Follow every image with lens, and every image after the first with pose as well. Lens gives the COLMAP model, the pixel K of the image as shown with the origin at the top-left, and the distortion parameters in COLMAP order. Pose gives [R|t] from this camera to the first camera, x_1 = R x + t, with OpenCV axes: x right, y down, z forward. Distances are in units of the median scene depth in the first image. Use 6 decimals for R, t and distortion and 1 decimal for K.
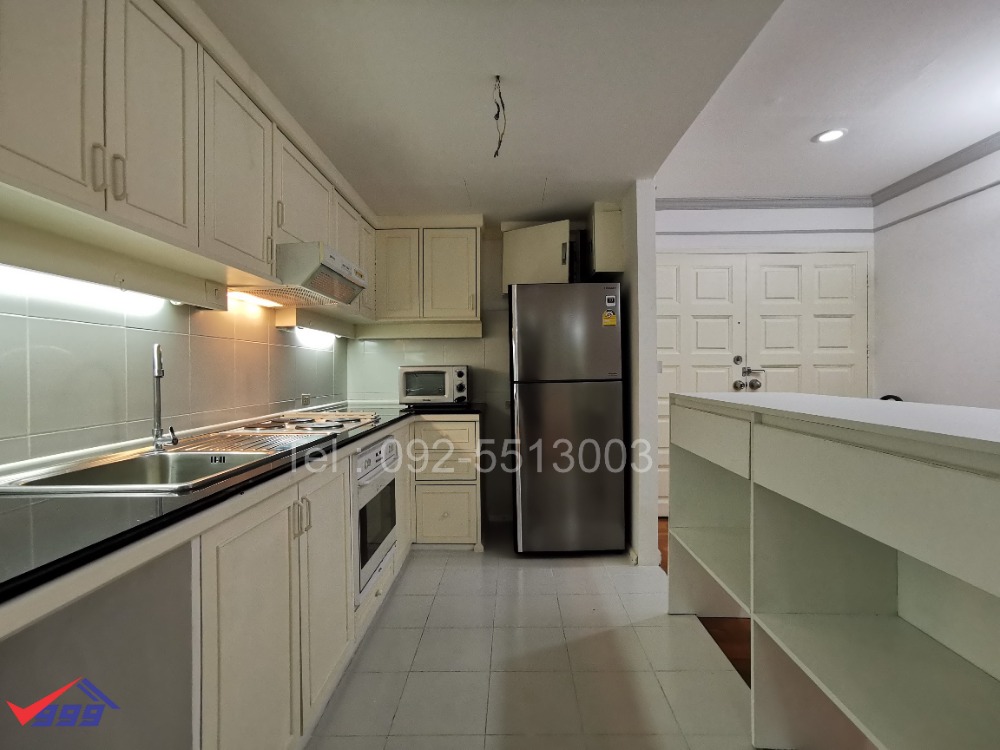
lens RADIAL K [[489.2, 0, 500.0], [0, 489.2, 375.0], [0, 0, 1]] dist [-0.000389, 0.000078]
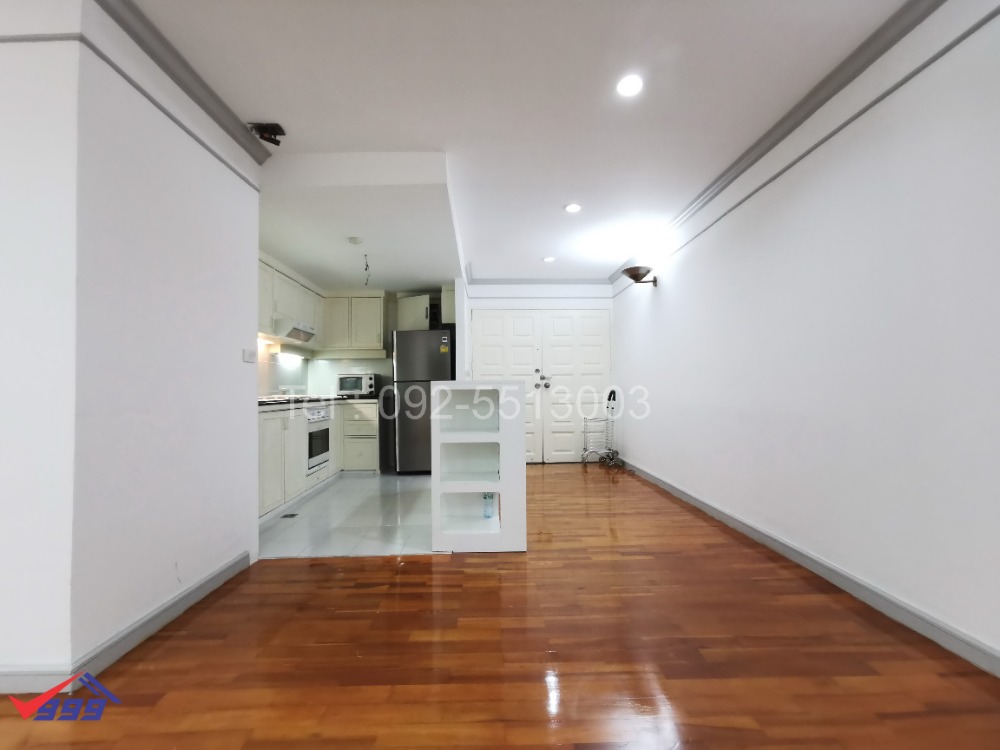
lens RADIAL K [[519.6, 0, 500.0], [0, 519.6, 375.0], [0, 0, 1]] dist [-0.001014, -0.000039]
pose [[0.999522, -0.001176, 0.030892, 0.345357], [0.002382, 0.999235, -0.039026, 0.062976], [-0.030822, 0.039081, 0.998761, -0.953802]]
